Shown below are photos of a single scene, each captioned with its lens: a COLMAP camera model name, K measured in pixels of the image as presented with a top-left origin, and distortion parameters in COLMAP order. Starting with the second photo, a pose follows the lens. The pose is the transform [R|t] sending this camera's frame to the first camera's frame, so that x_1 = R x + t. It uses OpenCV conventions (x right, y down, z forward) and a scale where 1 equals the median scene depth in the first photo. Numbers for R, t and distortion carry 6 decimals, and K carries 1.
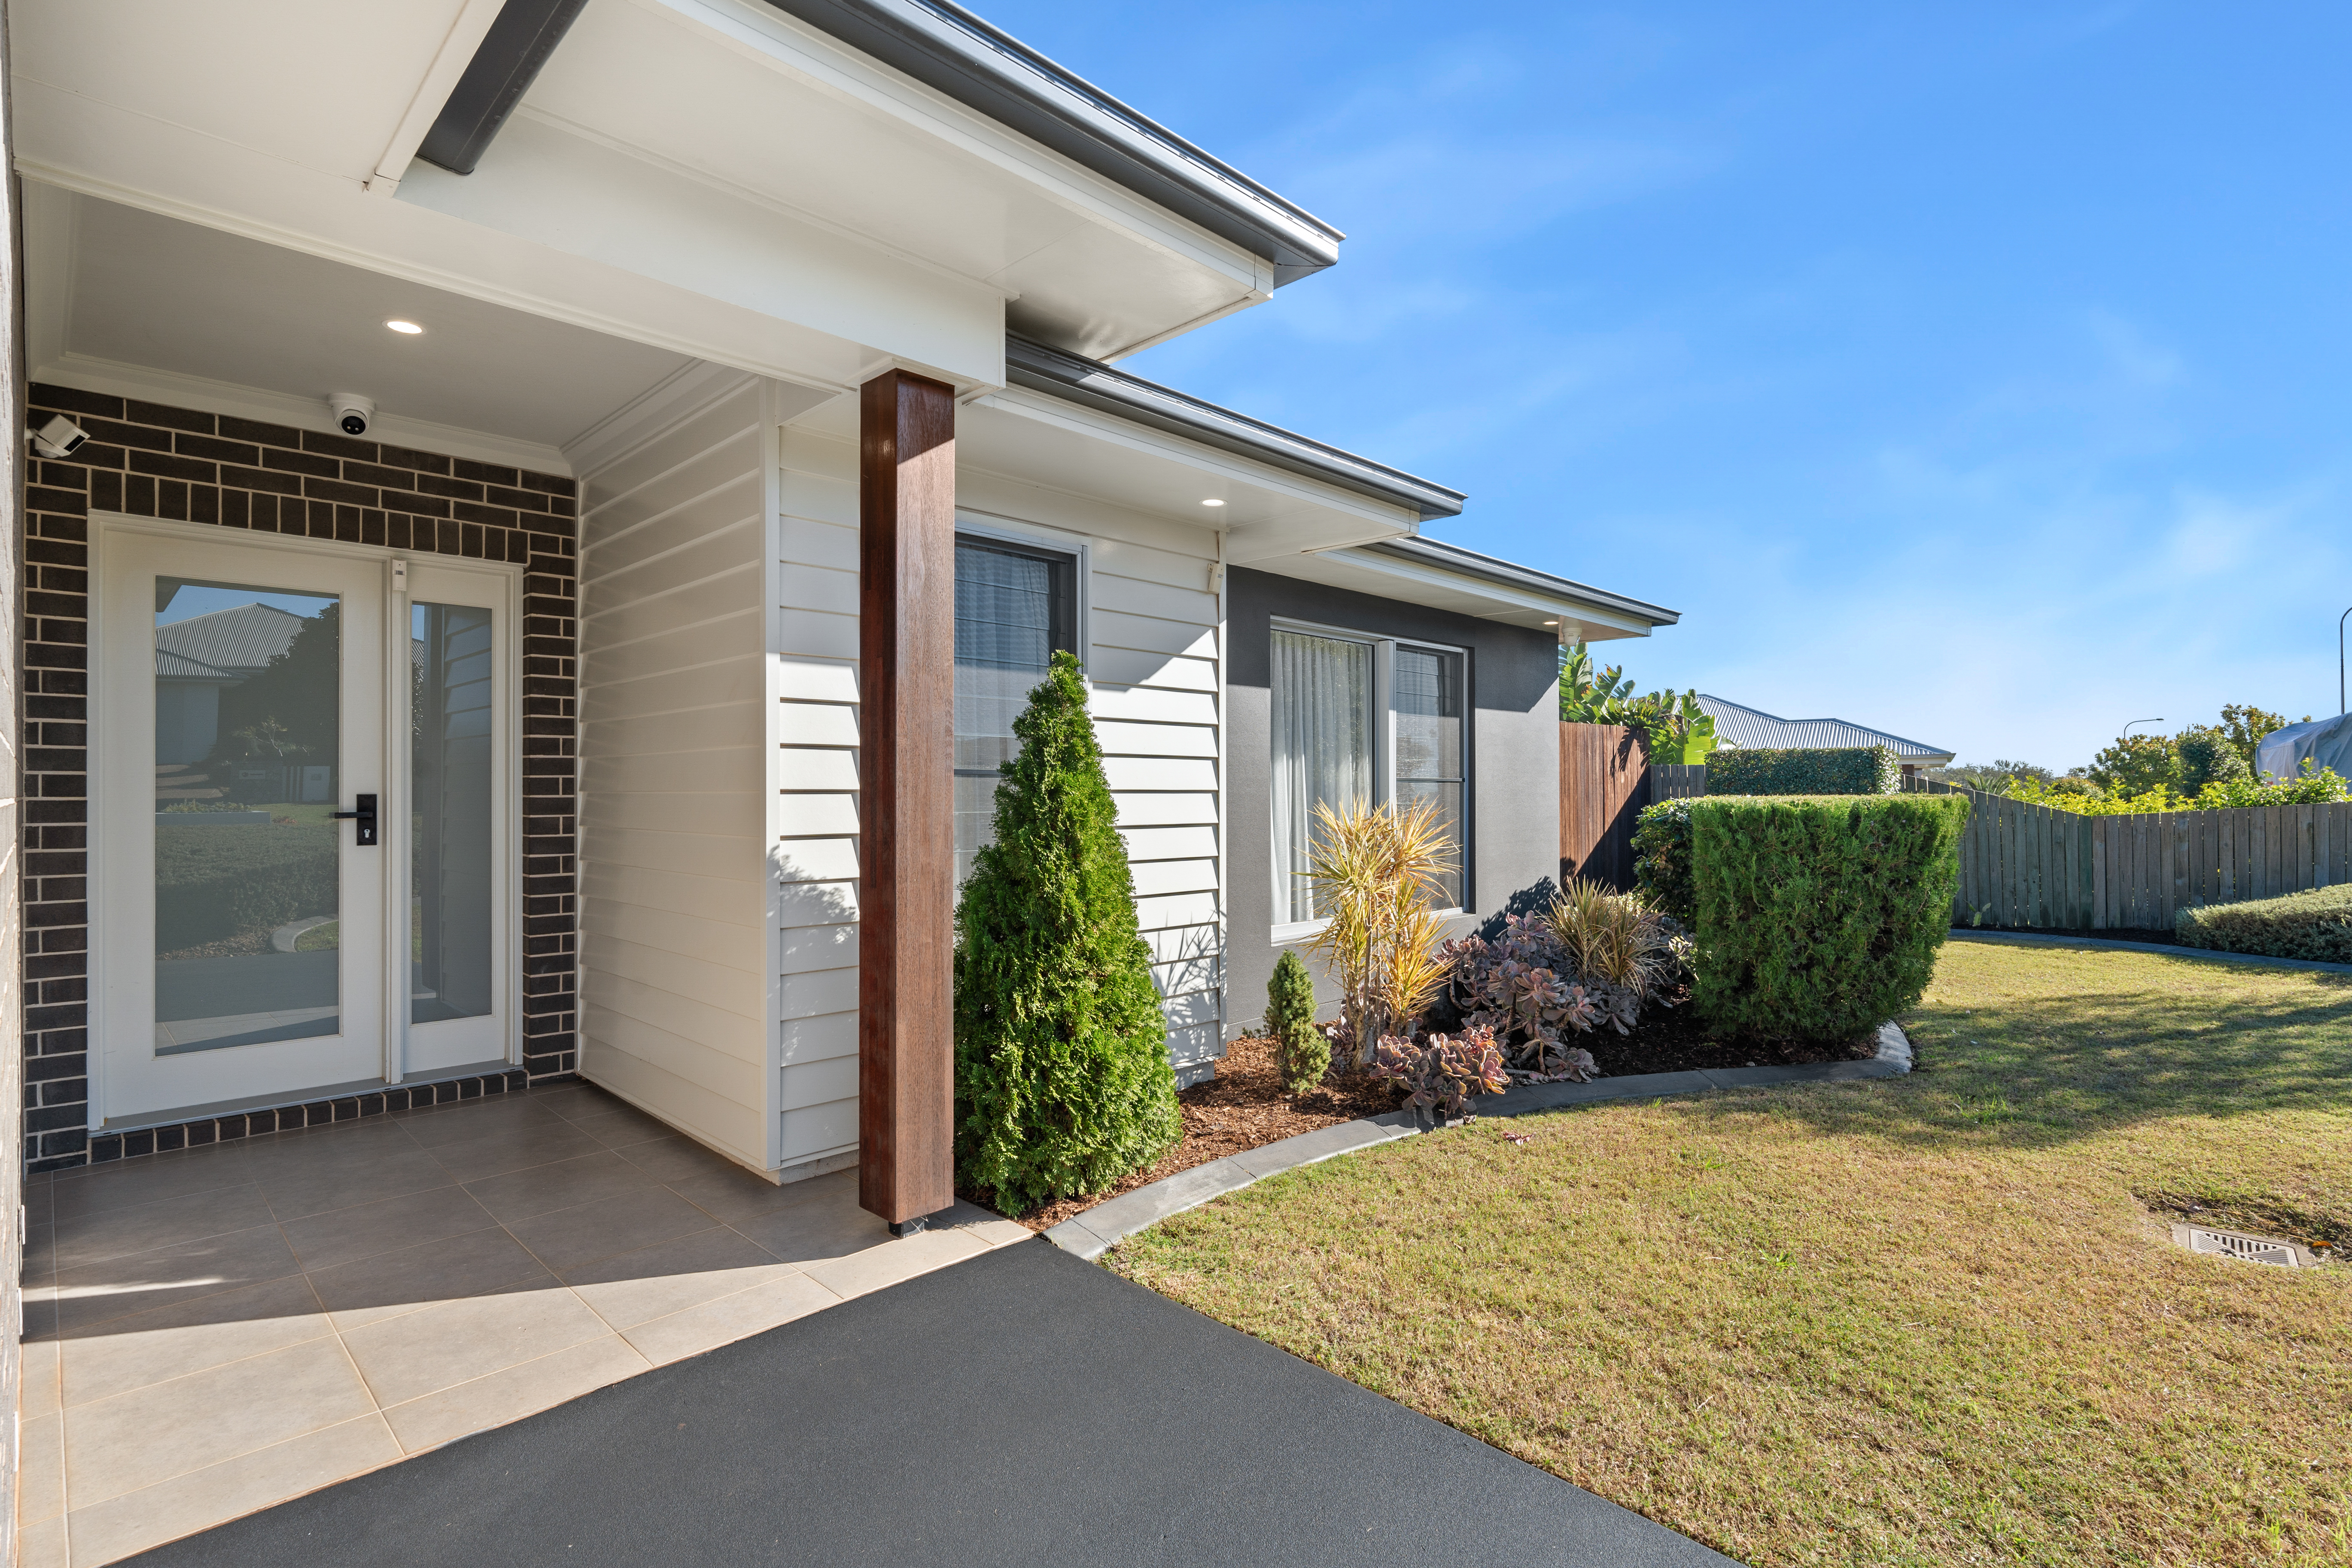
lens RADIAL K [[1106.1, 0, 1172.5], [0, 1106.1, 794.1], [0, 0, 1]] dist [-0.009591, -0.000620]
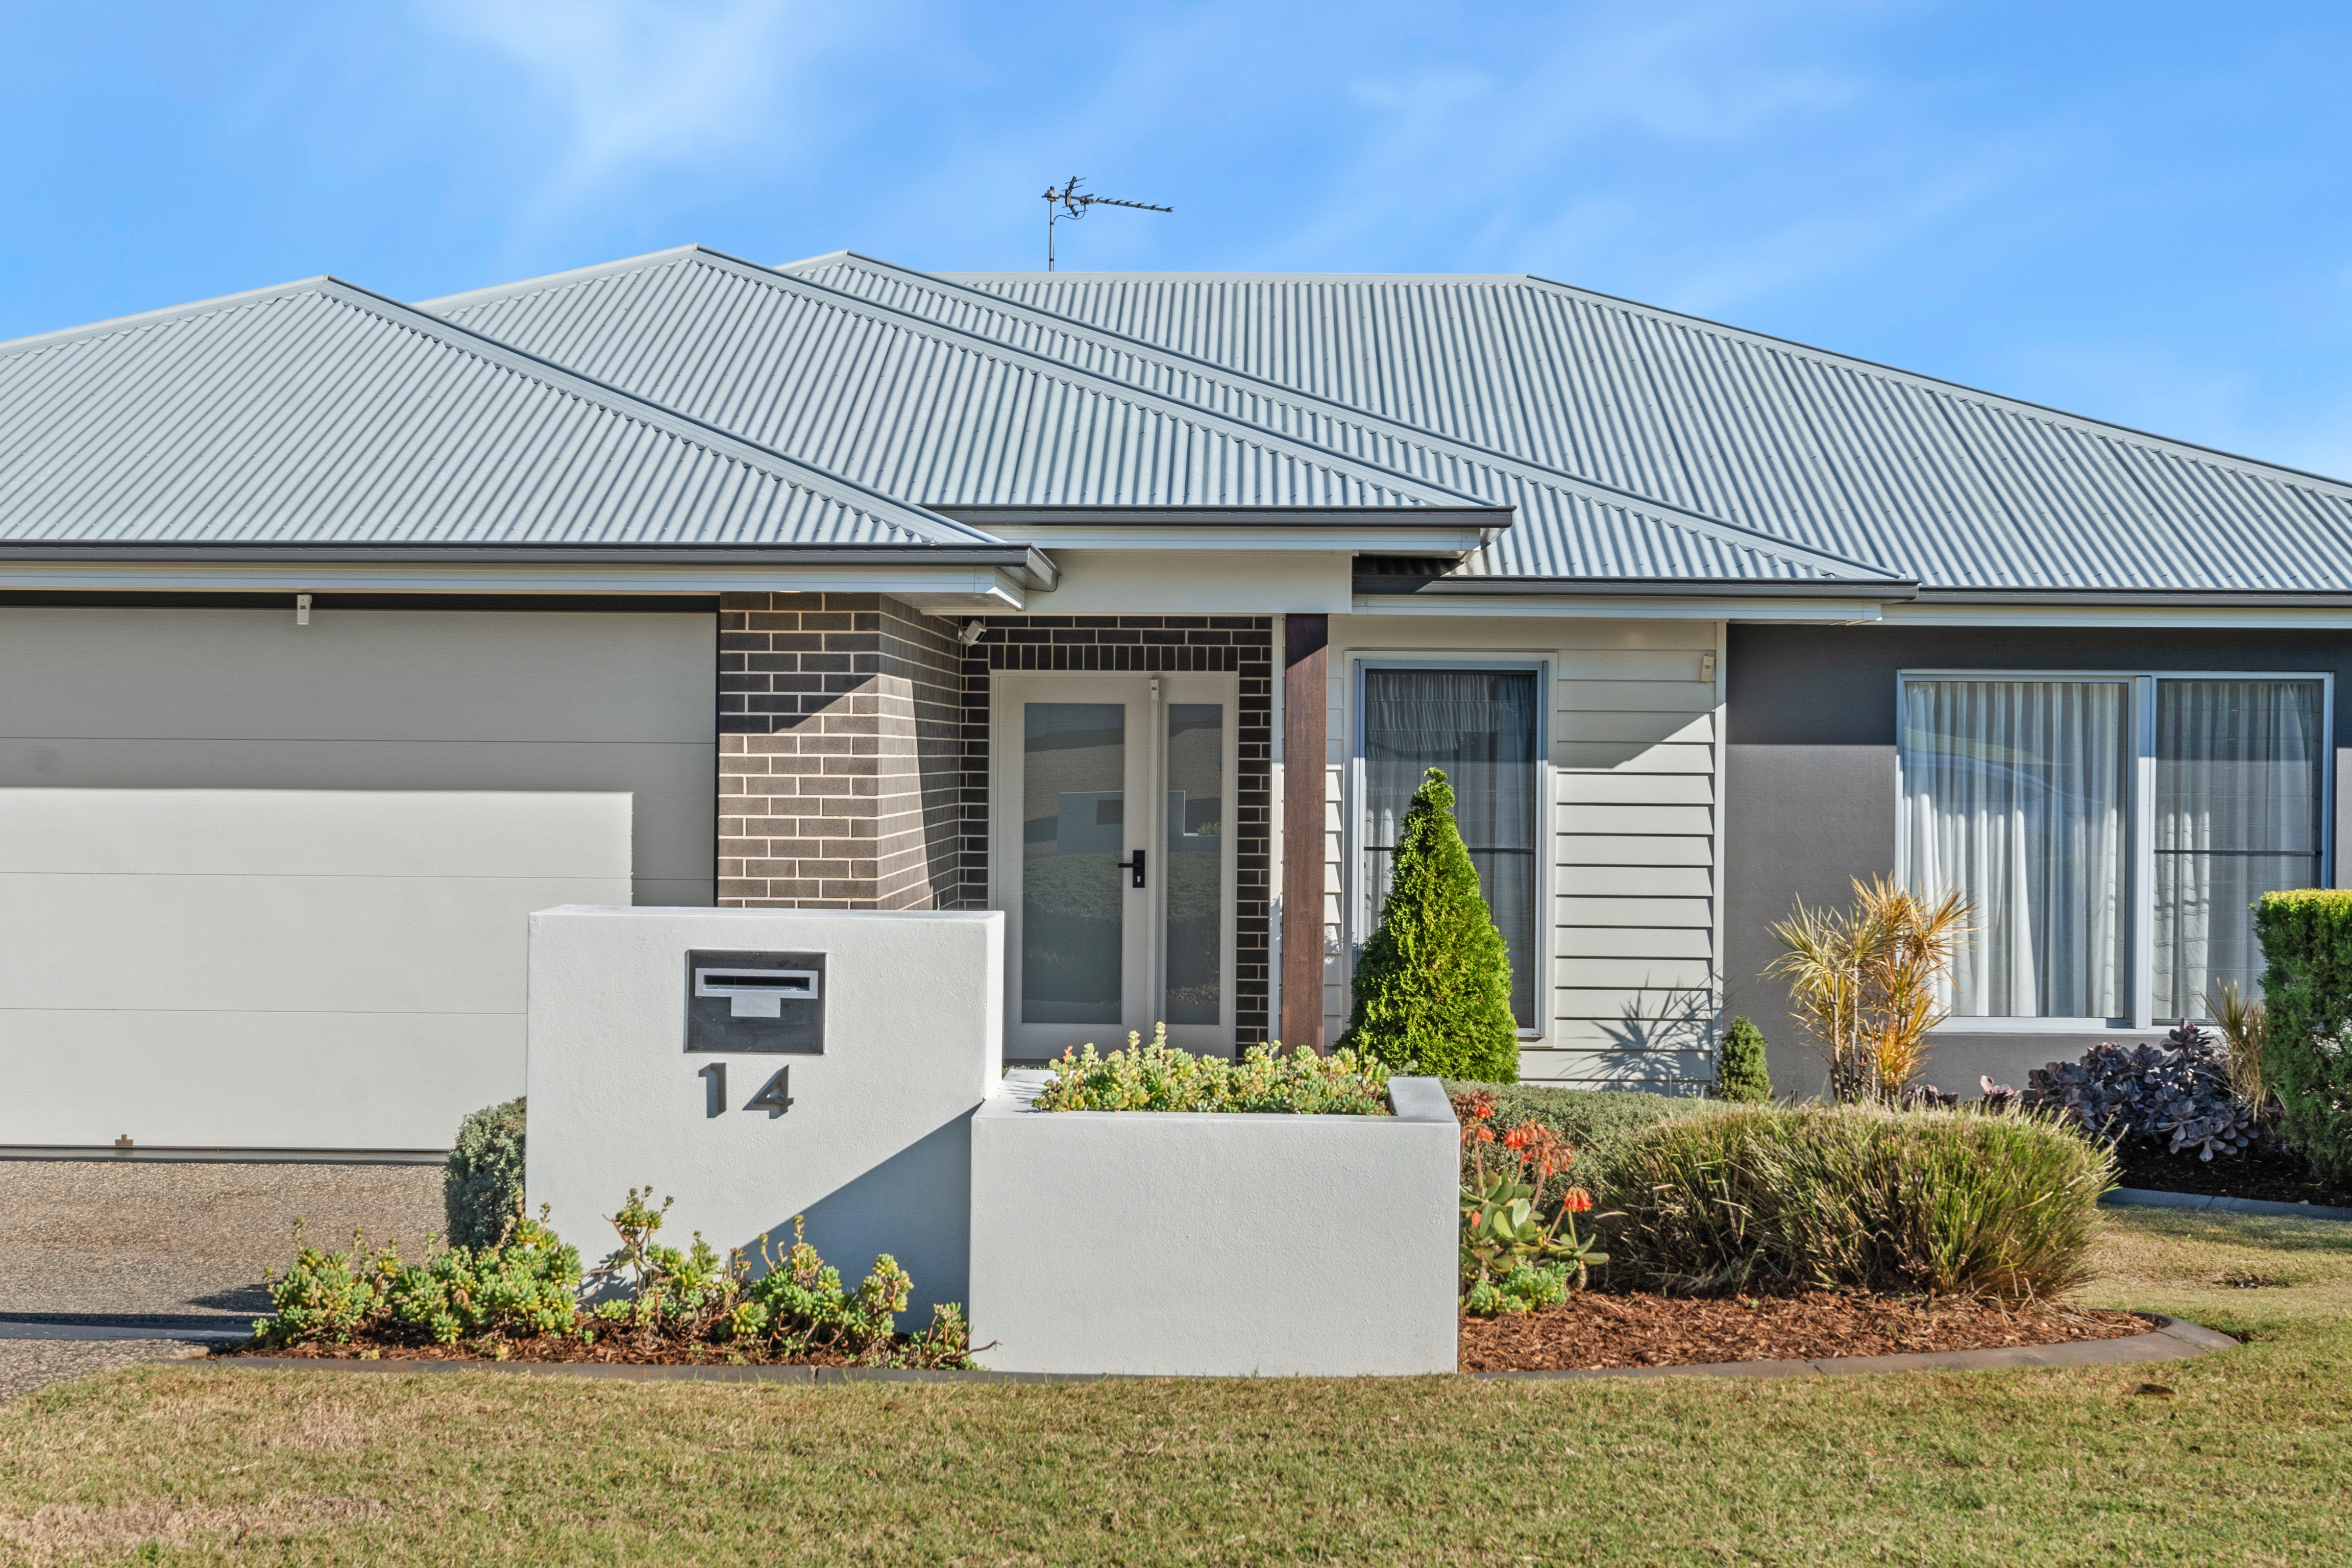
lens RADIAL K [[3355.1, 0, 1173.1], [0, 3355.1, 794.6], [0, 0, 1]] dist [-0.004127, 0.000000]
pose [[0.679967, 0.017009, -0.733045, 2.282367], [-0.011642, 0.999855, 0.012400, -0.118055], [0.733150, 0.000102, 0.680067, -1.747791]]
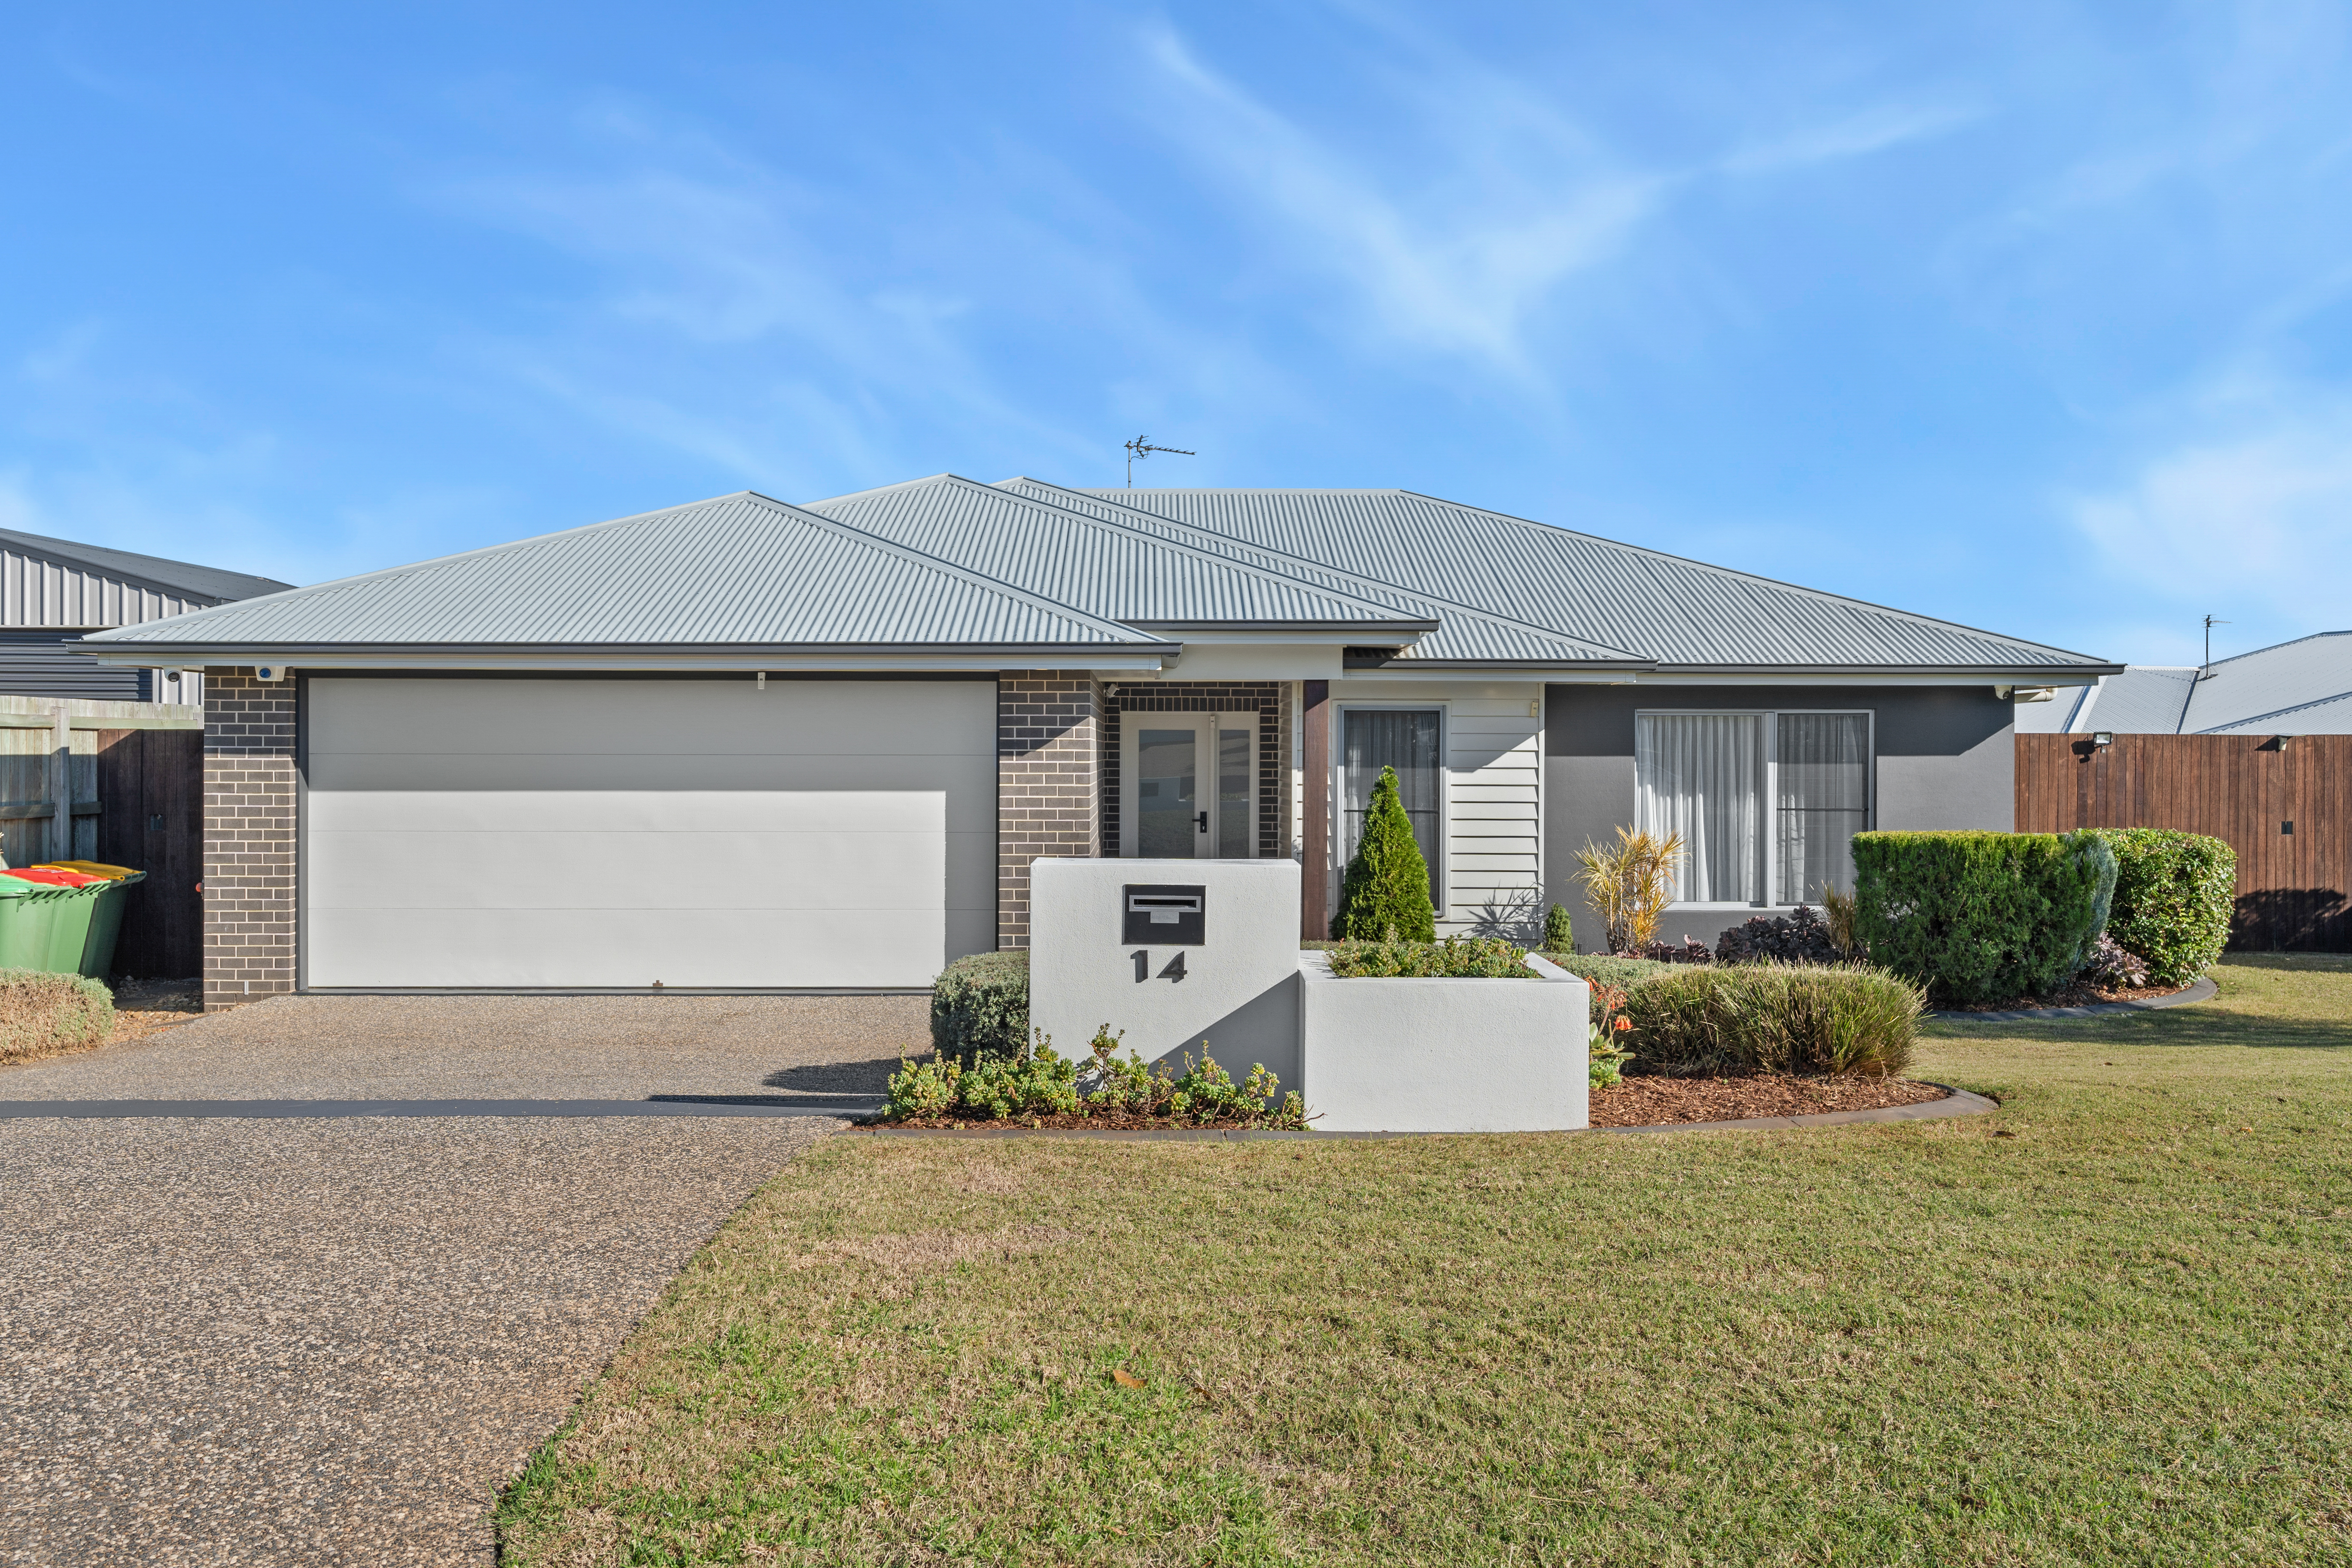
lens RADIAL K [[1834.2, 0, 1178.7], [0, 1834.2, 760.4], [0, 0, 1]] dist [-0.003666, -0.003265]
pose [[0.706687, 0.007835, -0.707483, 2.047045], [-0.005883, 0.999969, 0.005198, -0.130791], [0.707502, 0.000489, 0.706711, -1.857401]]
